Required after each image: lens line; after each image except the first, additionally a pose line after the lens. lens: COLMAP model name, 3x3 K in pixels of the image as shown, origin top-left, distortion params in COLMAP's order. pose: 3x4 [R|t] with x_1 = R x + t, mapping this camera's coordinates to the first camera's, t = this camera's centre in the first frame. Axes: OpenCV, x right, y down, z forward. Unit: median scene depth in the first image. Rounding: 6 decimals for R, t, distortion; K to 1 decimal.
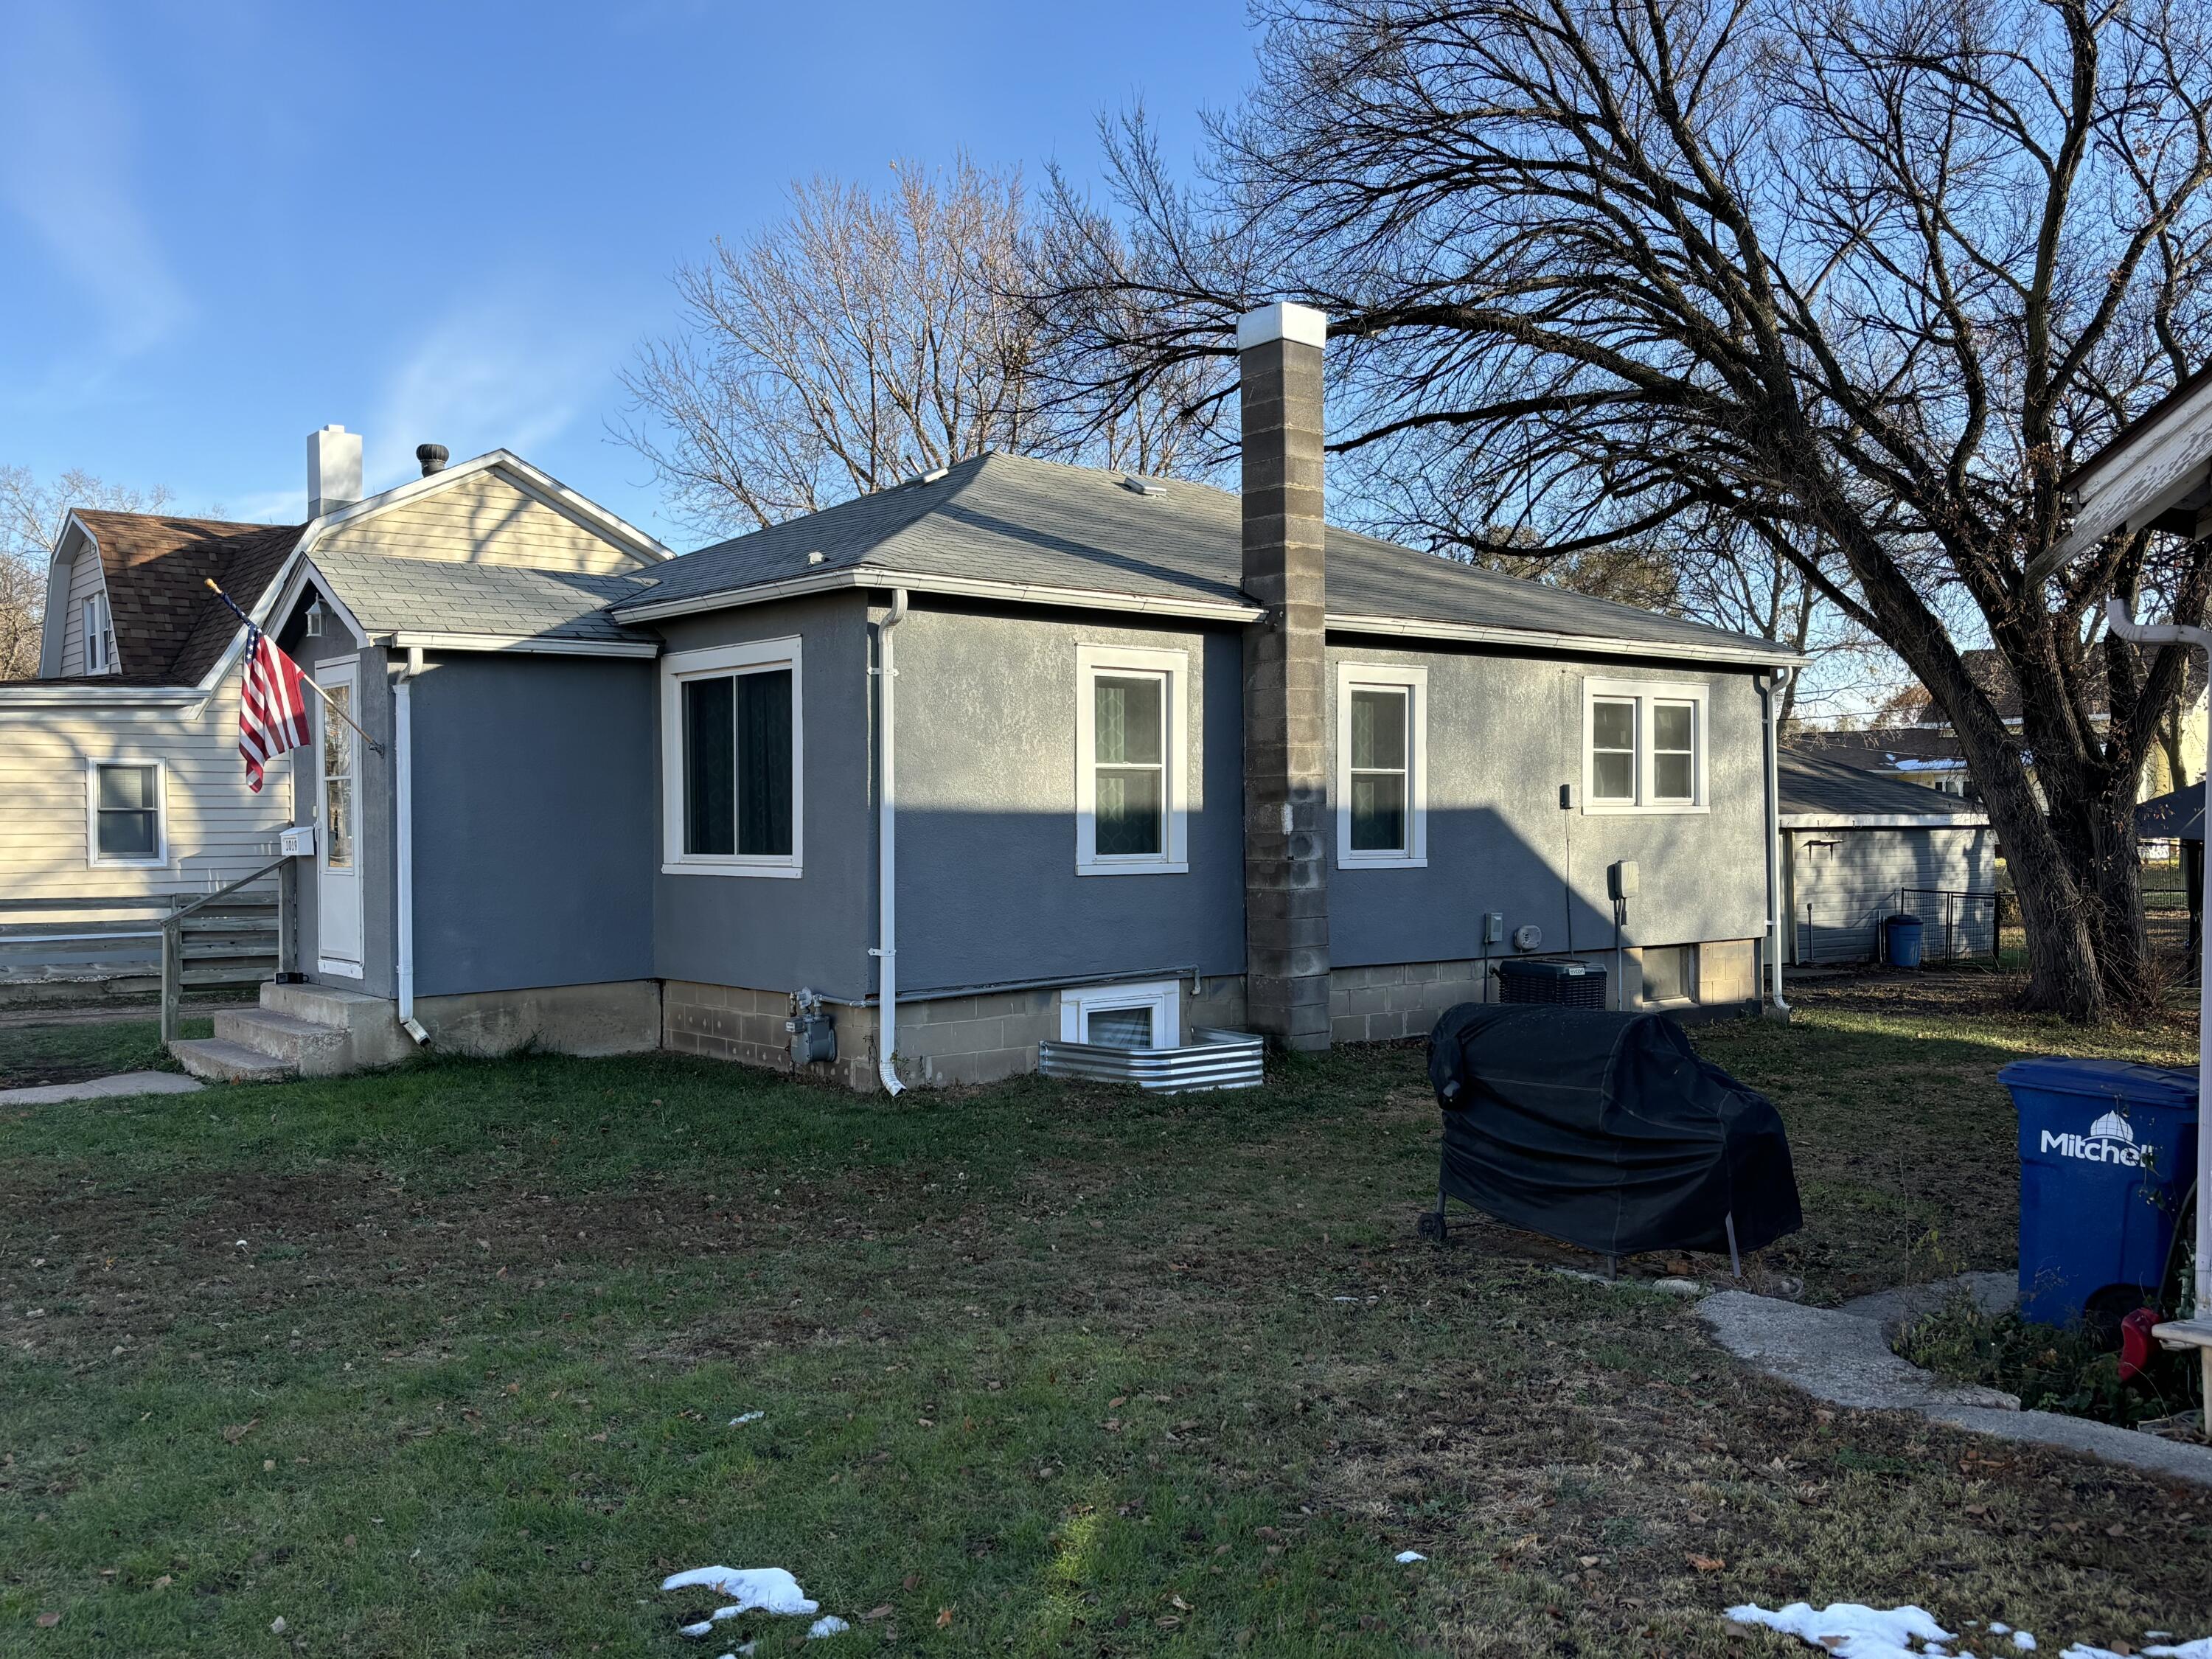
lens RADIAL K [[1976.2, 0, 1199.7], [0, 1976.2, 828.3], [0, 0, 1]] dist [0.140334, -0.435005]
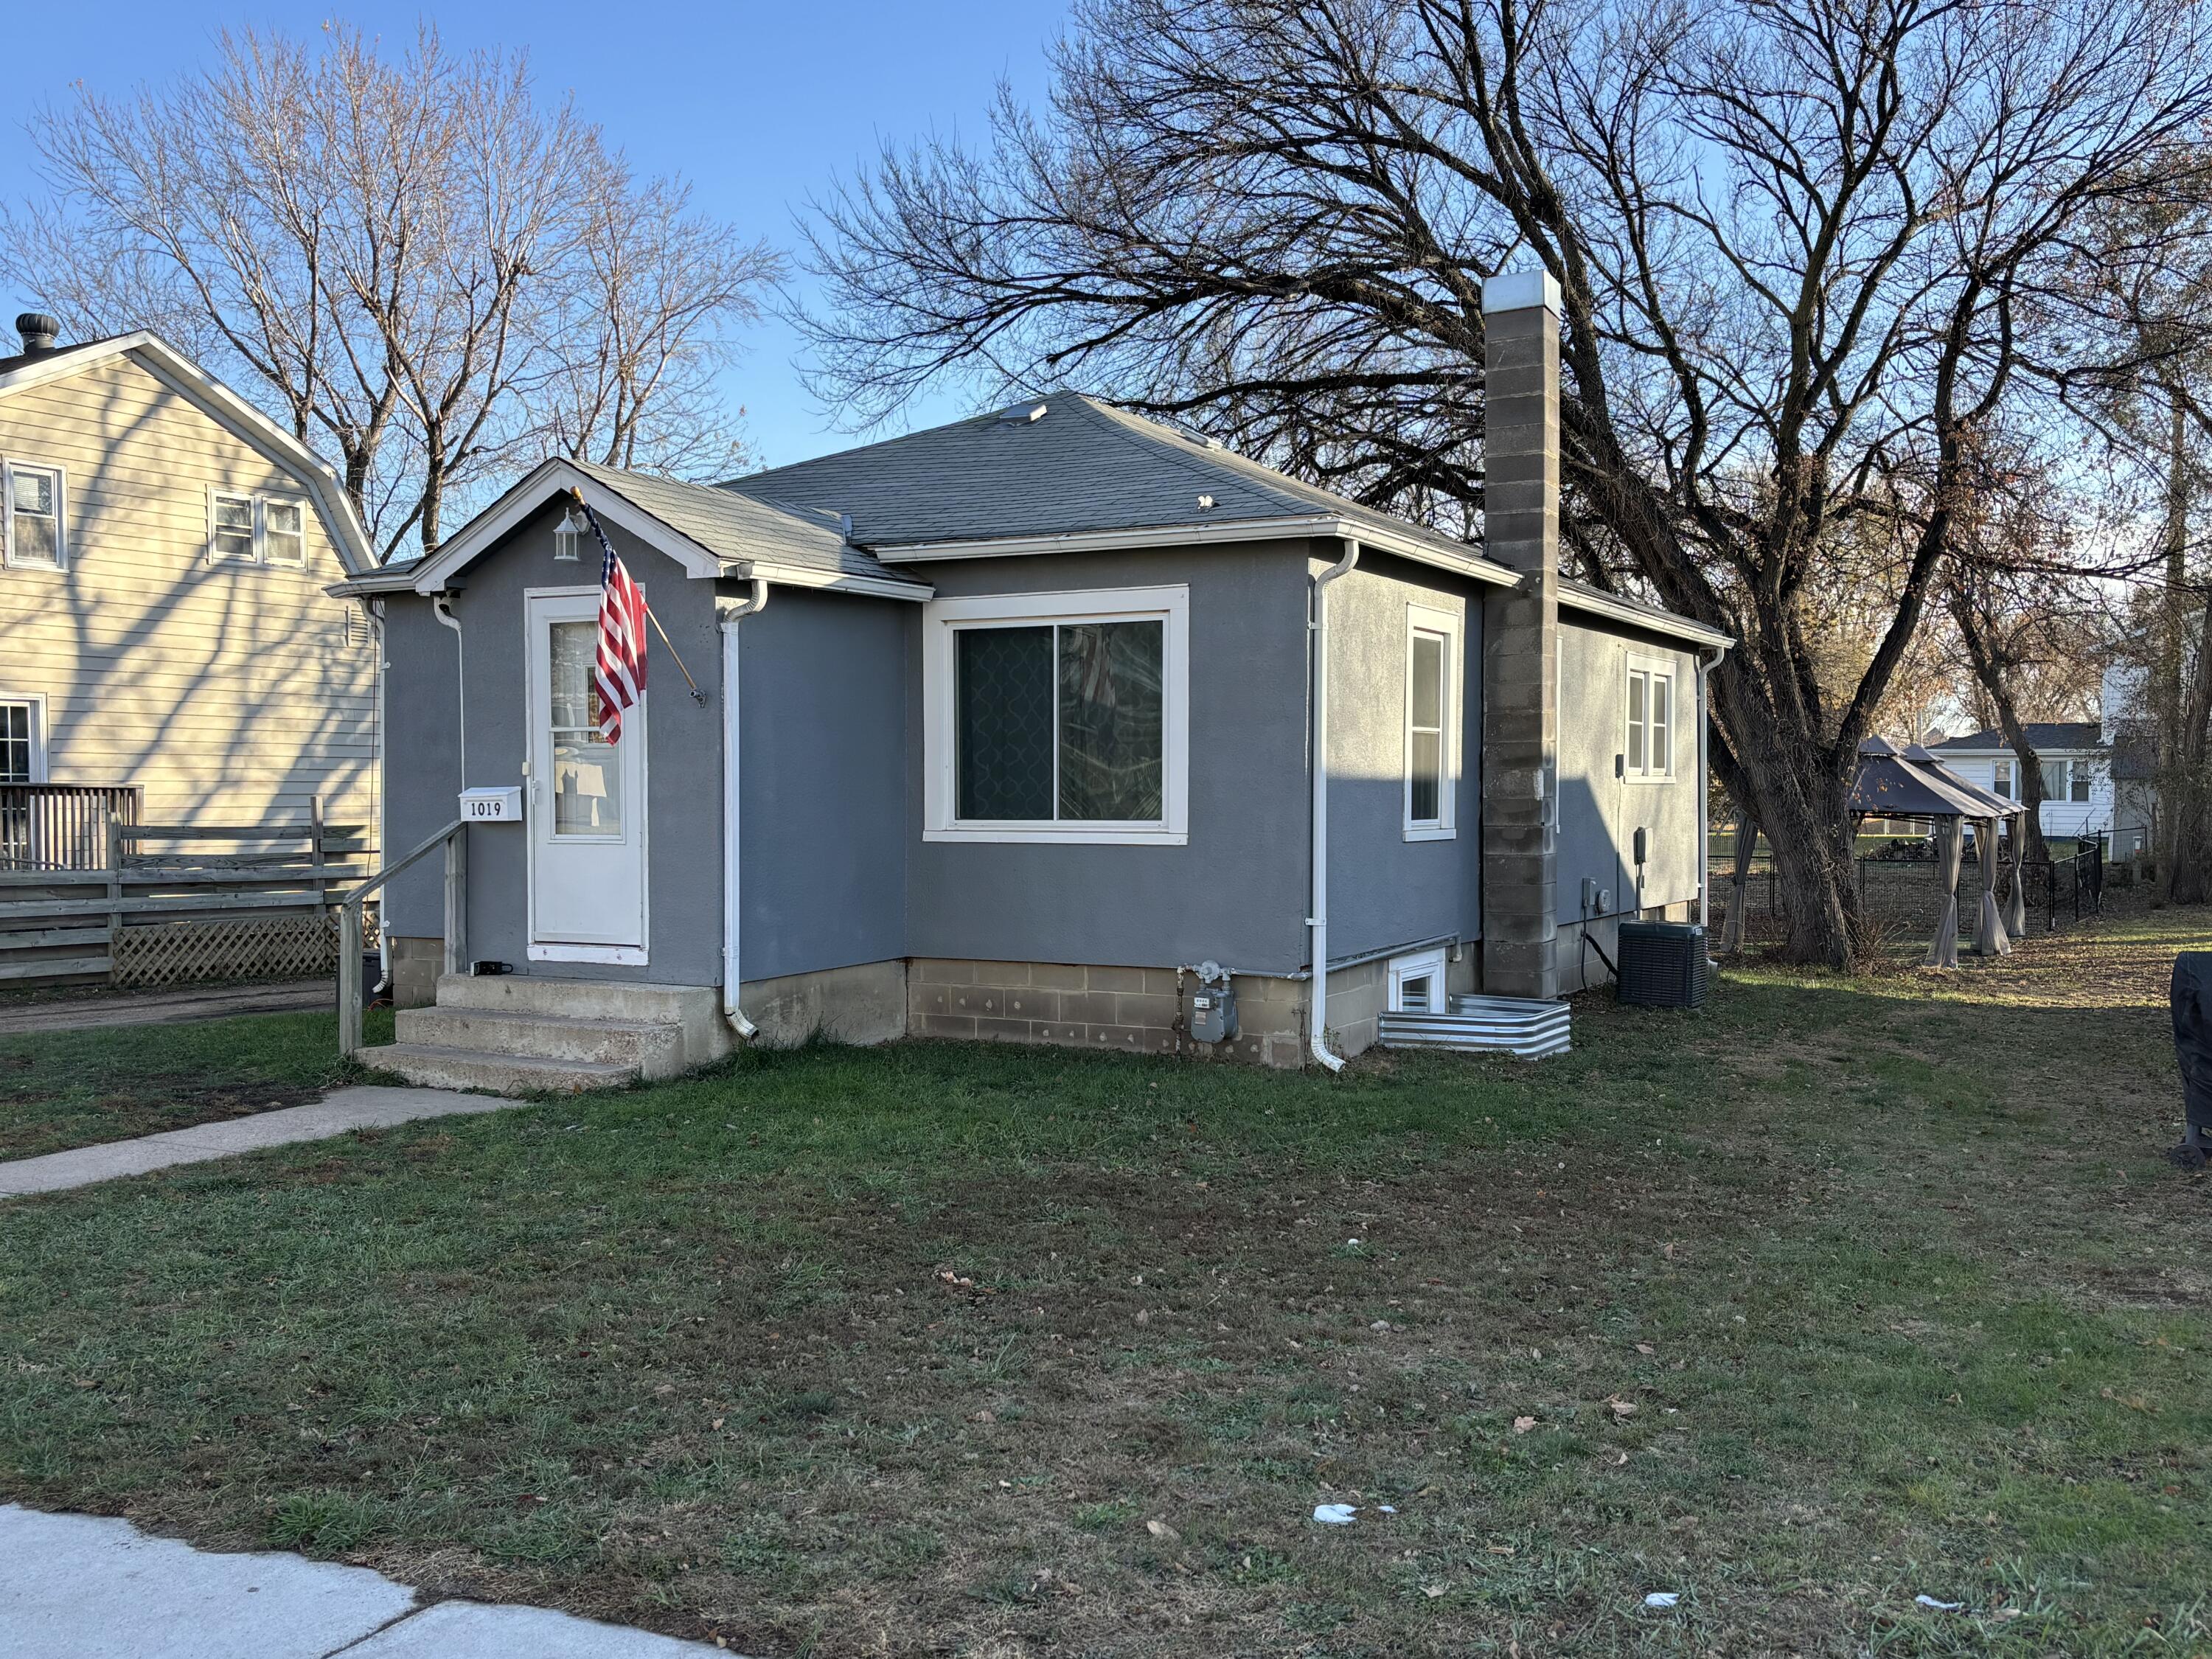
lens RADIAL K [[2051.4, 0, 1106.0], [0, 2051.4, 829.5], [0, 0, 1]] dist [0.134989, -0.230395]
pose [[0.932890, -0.001079, 0.360160, -0.538584], [-0.003781, 0.999911, 0.012790, 0.005254], [-0.360142, -0.013293, 0.932803, 0.103171]]
